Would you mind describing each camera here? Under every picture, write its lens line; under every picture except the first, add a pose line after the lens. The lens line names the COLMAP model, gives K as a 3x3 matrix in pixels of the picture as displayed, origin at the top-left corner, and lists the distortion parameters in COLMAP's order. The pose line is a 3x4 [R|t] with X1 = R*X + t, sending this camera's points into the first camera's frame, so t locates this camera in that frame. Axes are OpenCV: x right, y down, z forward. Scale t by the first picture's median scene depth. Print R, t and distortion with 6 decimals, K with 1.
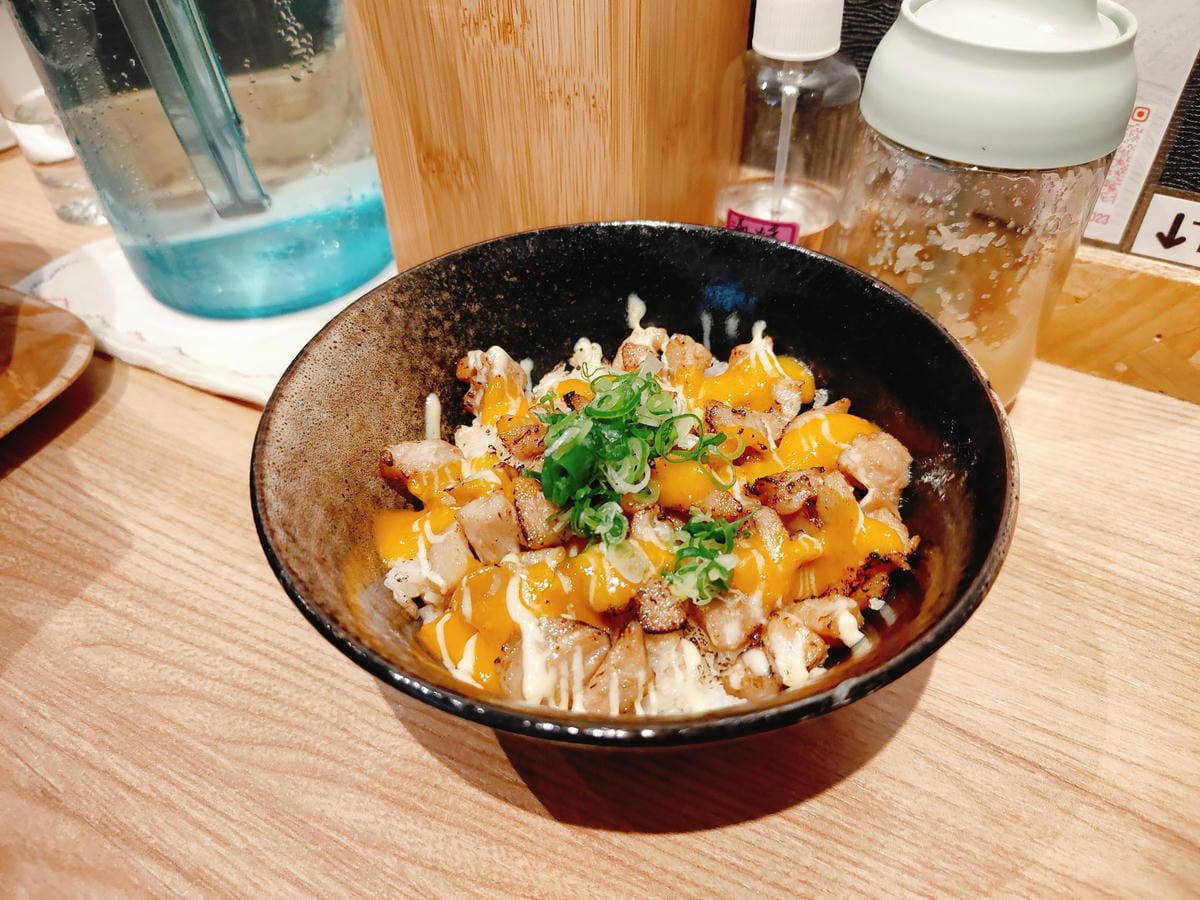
lens RADIAL K [[875.5, 0, 620.2], [0, 875.5, 450.9], [0, 0, 1]] dist [-0.028797, -0.004242]
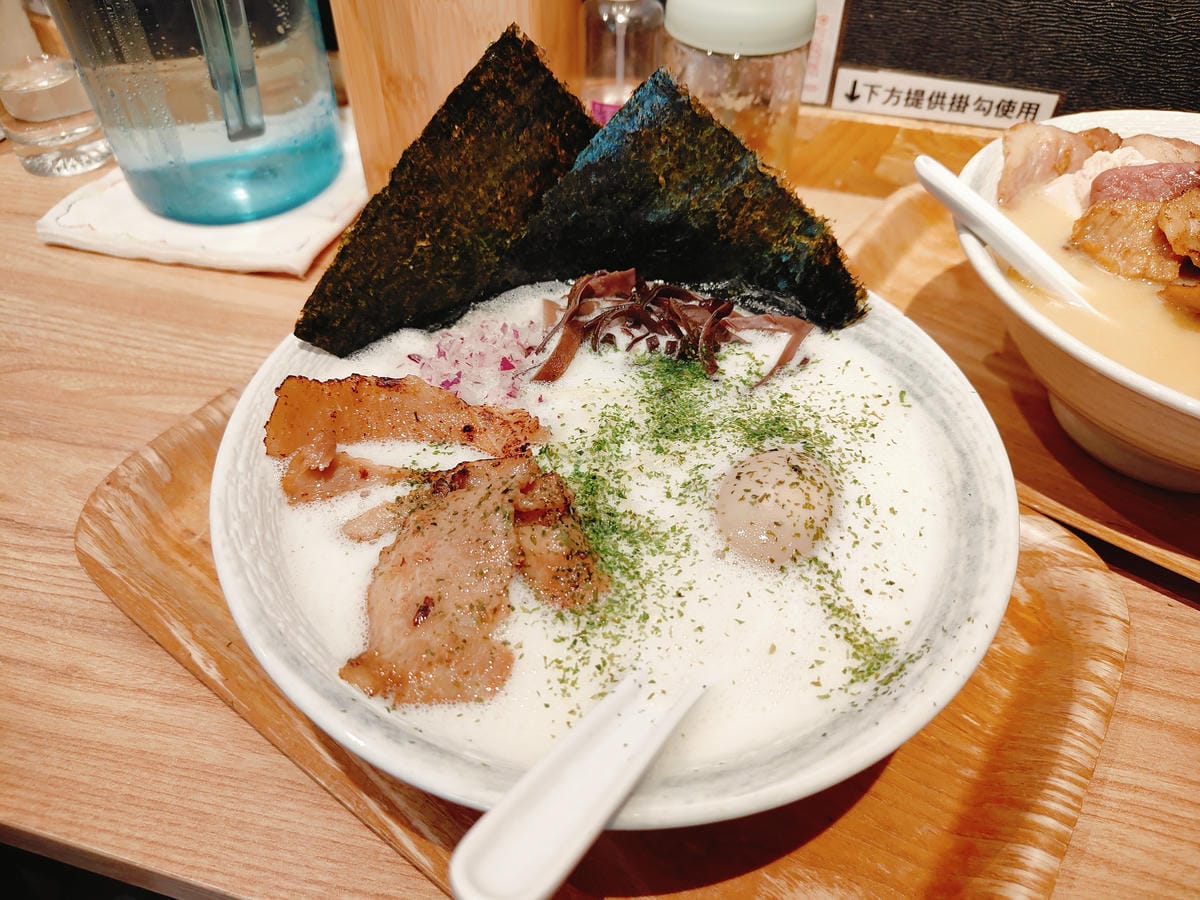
lens RADIAL K [[841.0, 0, 600.0], [0, 841.0, 450.0], [0, 0, 1]] dist [-0.006717, 0.003547]
pose [[0.966785, -0.159258, 0.199908, -0.274498], [0.154365, 0.987207, 0.039934, 0.297200], [-0.203710, -0.007748, 0.979001, -0.507939]]
